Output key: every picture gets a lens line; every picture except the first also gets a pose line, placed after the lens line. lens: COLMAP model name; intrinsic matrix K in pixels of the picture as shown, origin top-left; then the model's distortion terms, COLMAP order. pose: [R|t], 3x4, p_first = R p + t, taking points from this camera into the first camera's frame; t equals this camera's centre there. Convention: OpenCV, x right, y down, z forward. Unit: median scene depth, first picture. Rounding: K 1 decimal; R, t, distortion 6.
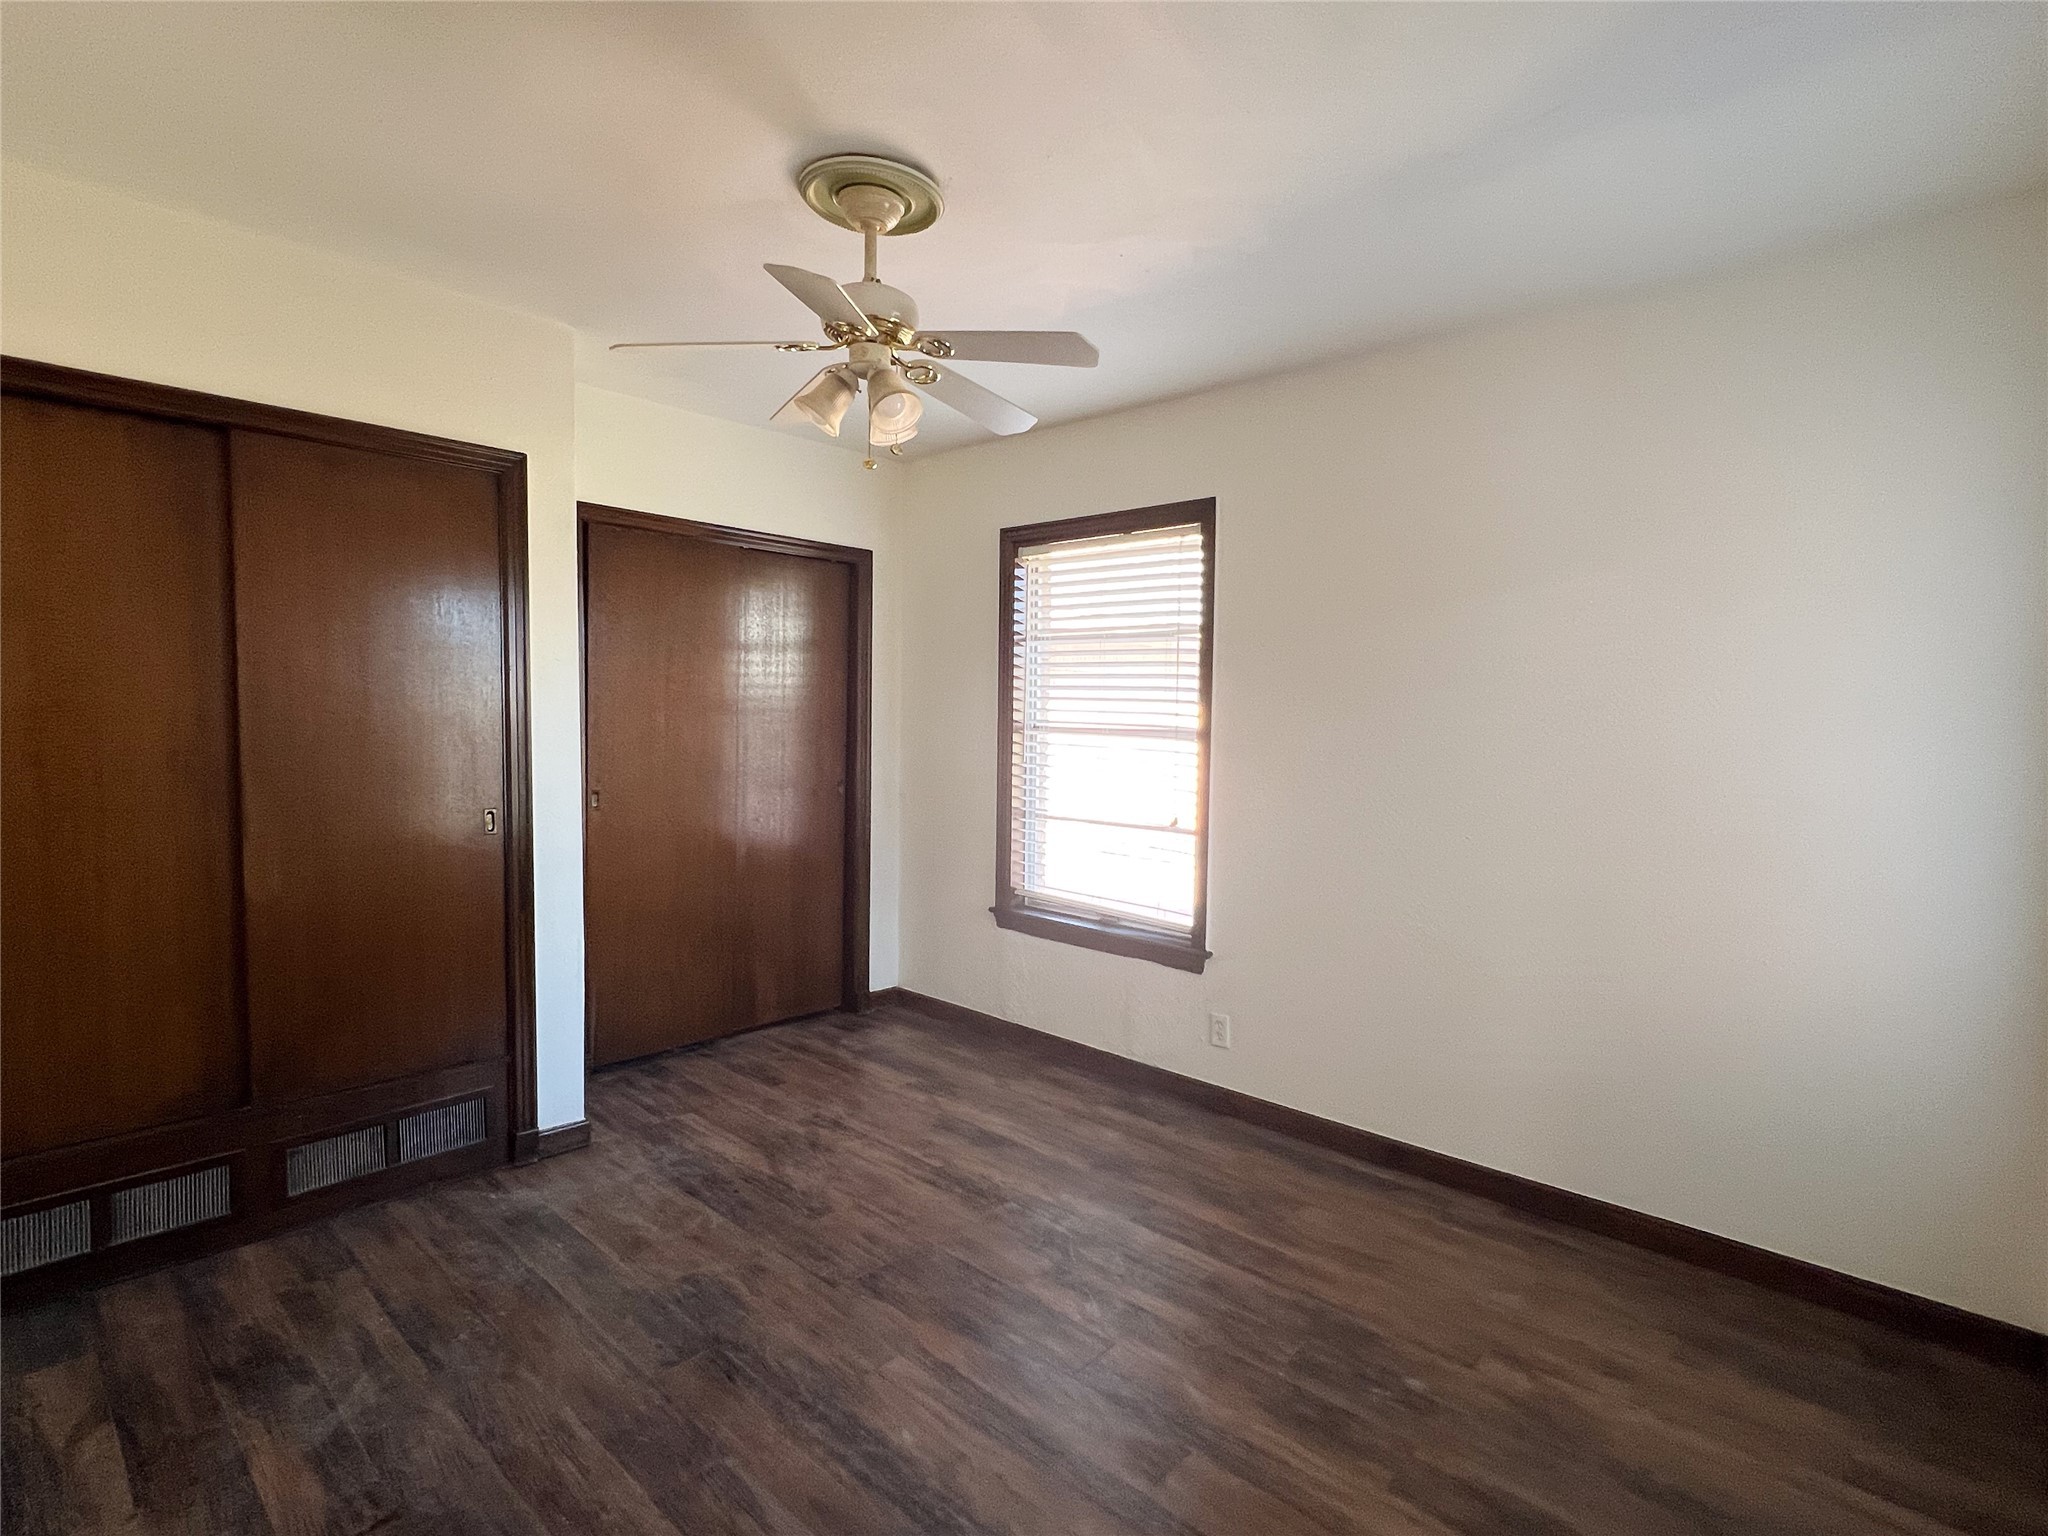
lens RADIAL K [[1049.9, 0, 1018.3], [0, 1049.9, 762.1], [0, 0, 1]] dist [0.000605, 0.000173]
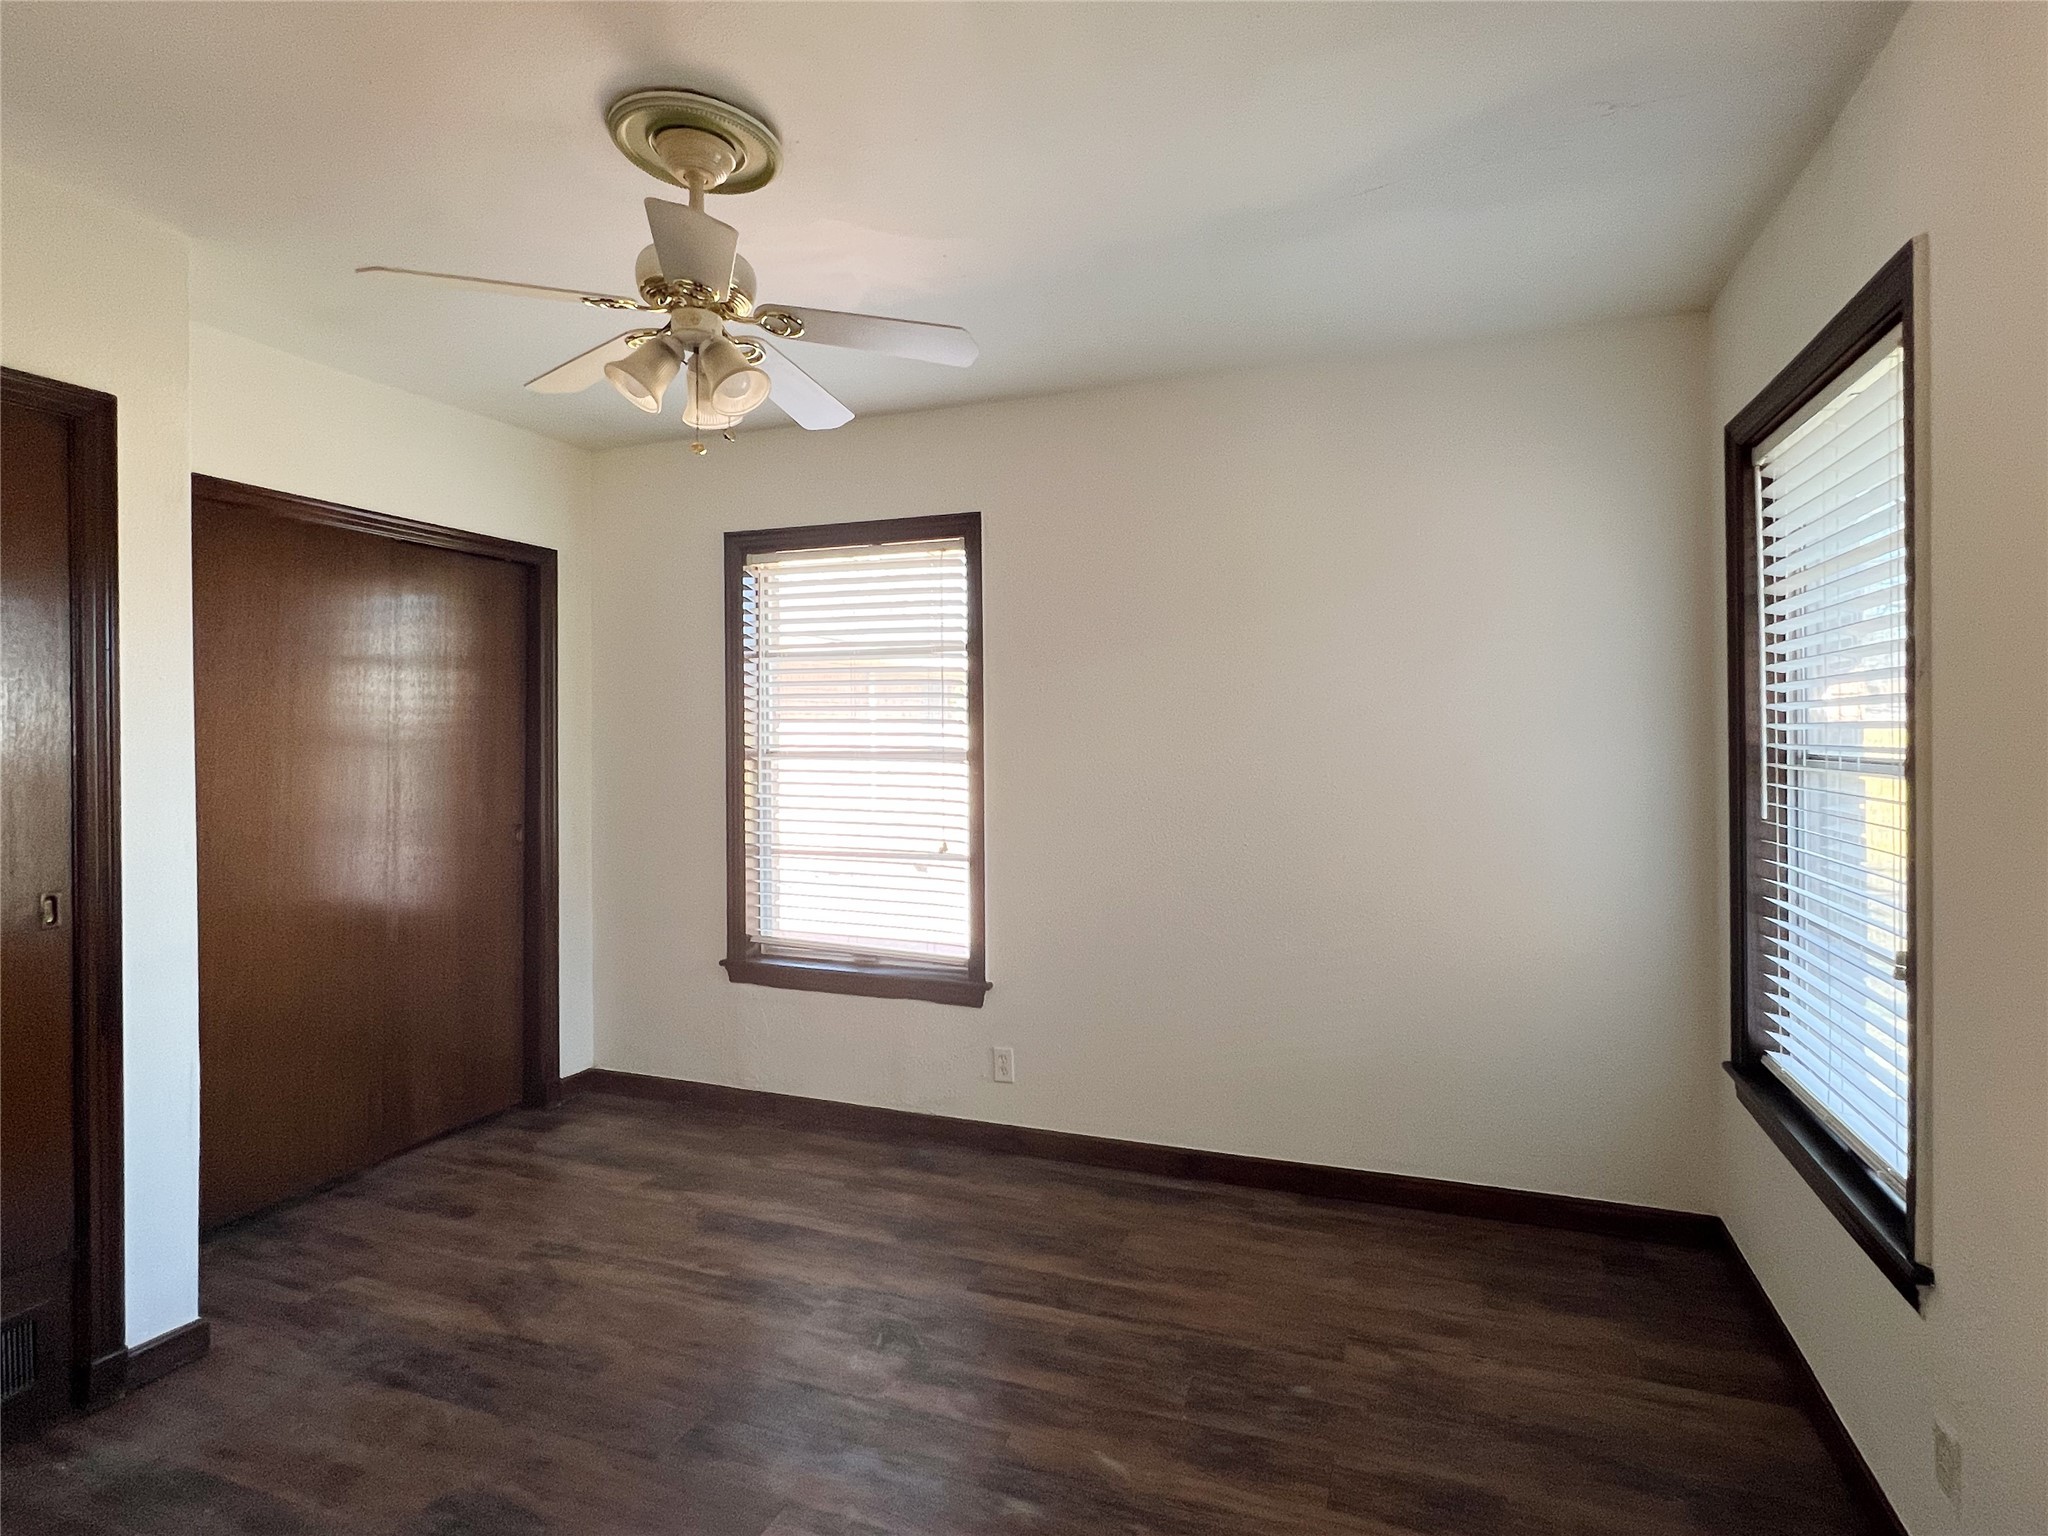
lens RADIAL K [[1077.0, 0, 1022.8], [0, 1077.0, 720.1], [0, 0, 1]] dist [-0.001573, 0.000993]
pose [[0.916905, -0.016027, 0.398785, -0.184176], [0.039701, 0.997900, -0.051177, -0.006528], [-0.397127, 0.062757, 0.915615, 0.080134]]
